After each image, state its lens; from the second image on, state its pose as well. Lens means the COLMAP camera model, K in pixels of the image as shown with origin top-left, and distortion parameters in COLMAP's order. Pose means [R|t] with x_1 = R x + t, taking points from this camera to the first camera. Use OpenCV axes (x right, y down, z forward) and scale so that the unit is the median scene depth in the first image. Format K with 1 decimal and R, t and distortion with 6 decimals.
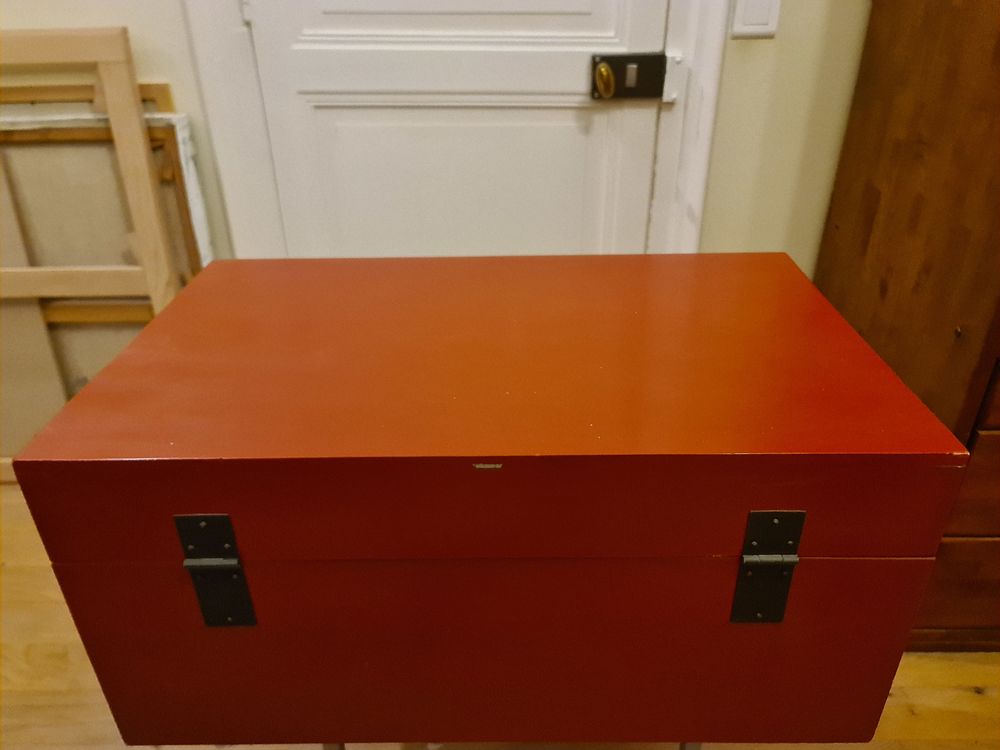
lens RADIAL K [[734.6, 0, 501.4], [0, 734.6, 377.1], [0, 0, 1]] dist [-0.071438, -0.013321]
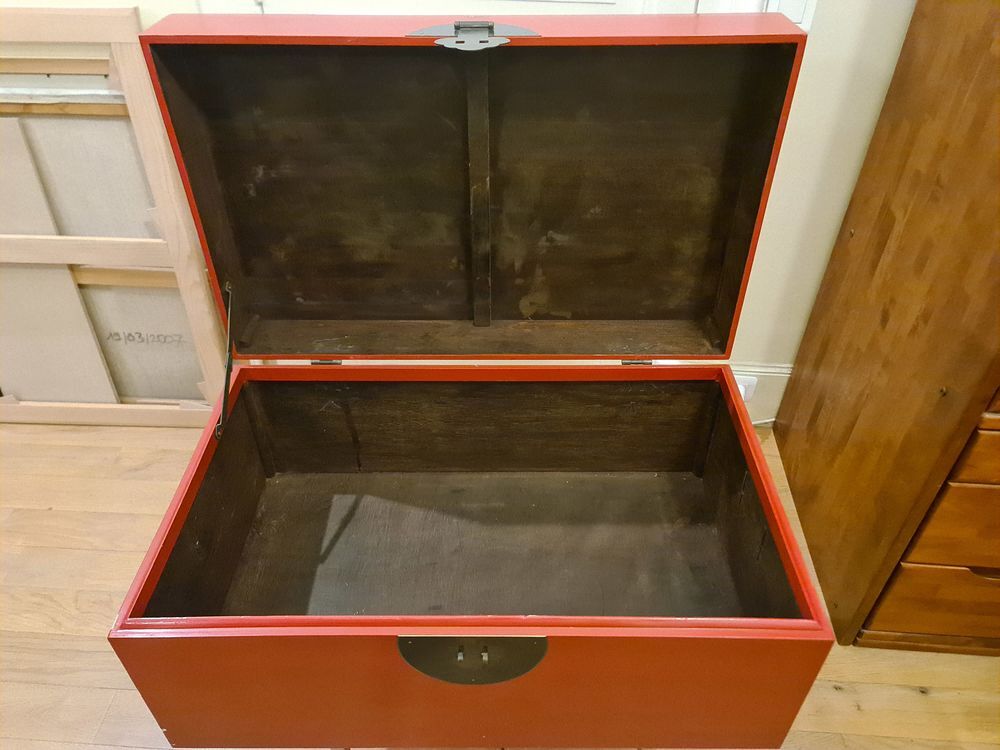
lens RADIAL K [[734.6, 0, 499.2], [0, 734.6, 370.3], [0, 0, 1]] dist [-0.071438, -0.013321]
pose [[0.998497, 0.043684, -0.033111, 0.023212], [-0.037078, 0.983155, 0.178973, -0.196441], [0.040371, -0.177477, 0.983297, -0.030692]]
